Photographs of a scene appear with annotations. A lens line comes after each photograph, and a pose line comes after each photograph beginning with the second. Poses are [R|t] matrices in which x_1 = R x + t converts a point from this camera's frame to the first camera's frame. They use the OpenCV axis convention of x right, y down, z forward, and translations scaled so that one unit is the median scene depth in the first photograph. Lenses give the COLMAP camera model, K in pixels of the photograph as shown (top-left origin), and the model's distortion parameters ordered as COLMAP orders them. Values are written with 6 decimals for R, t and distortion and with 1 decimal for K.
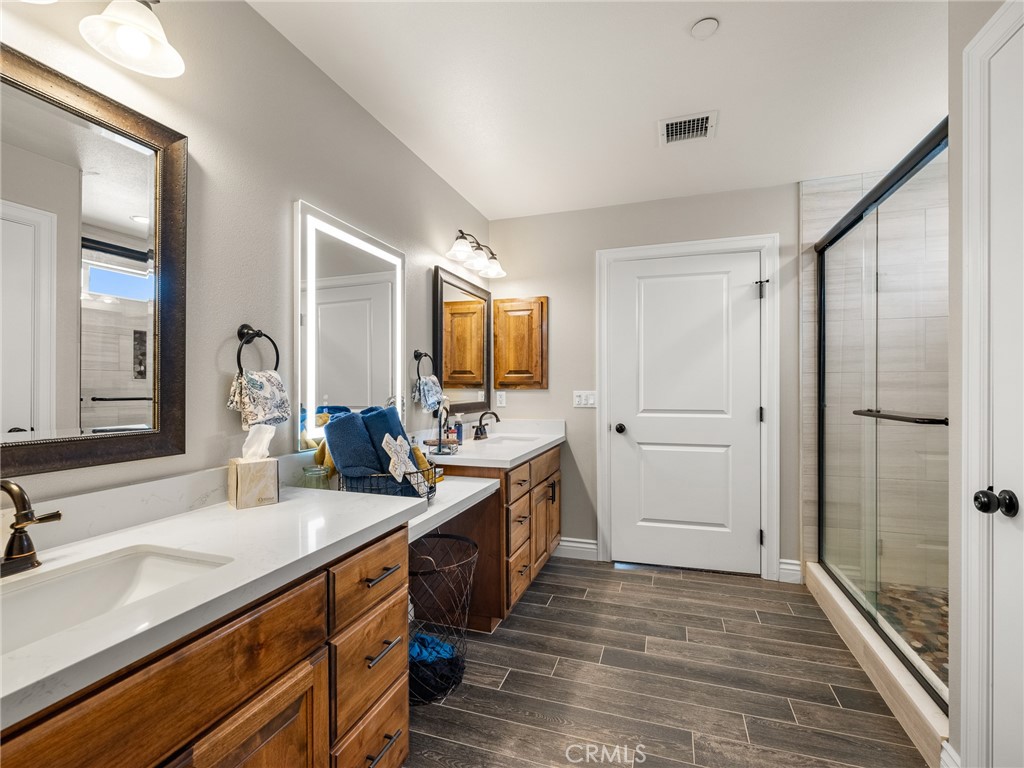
lens RADIAL K [[460.6, 0, 510.9], [0, 460.6, 385.7], [0, 0, 1]] dist [-0.004496, 0.002166]
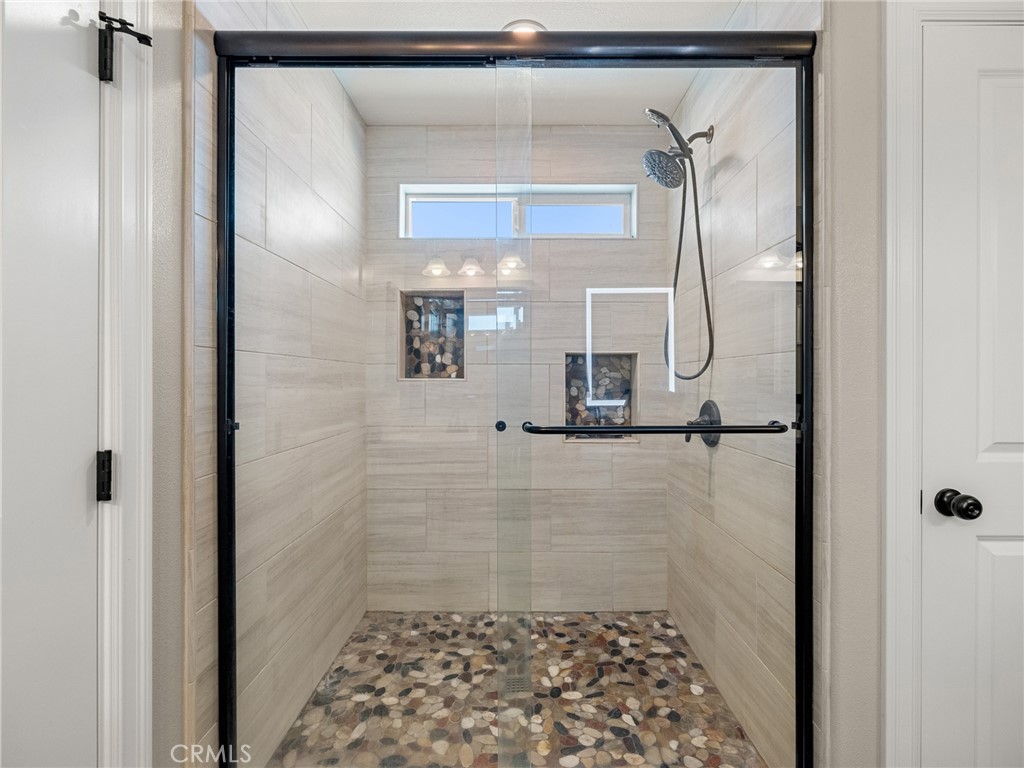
lens RADIAL K [[460.6, 0, 514.8], [0, 460.6, 379.7], [0, 0, 1]] dist [-0.004496, 0.002166]
pose [[-0.338018, 0.001423, 0.941139, 0.210372], [-0.005506, 0.999979, -0.003489, 0.000448], [-0.941124, -0.006361, -0.338003, 0.985399]]
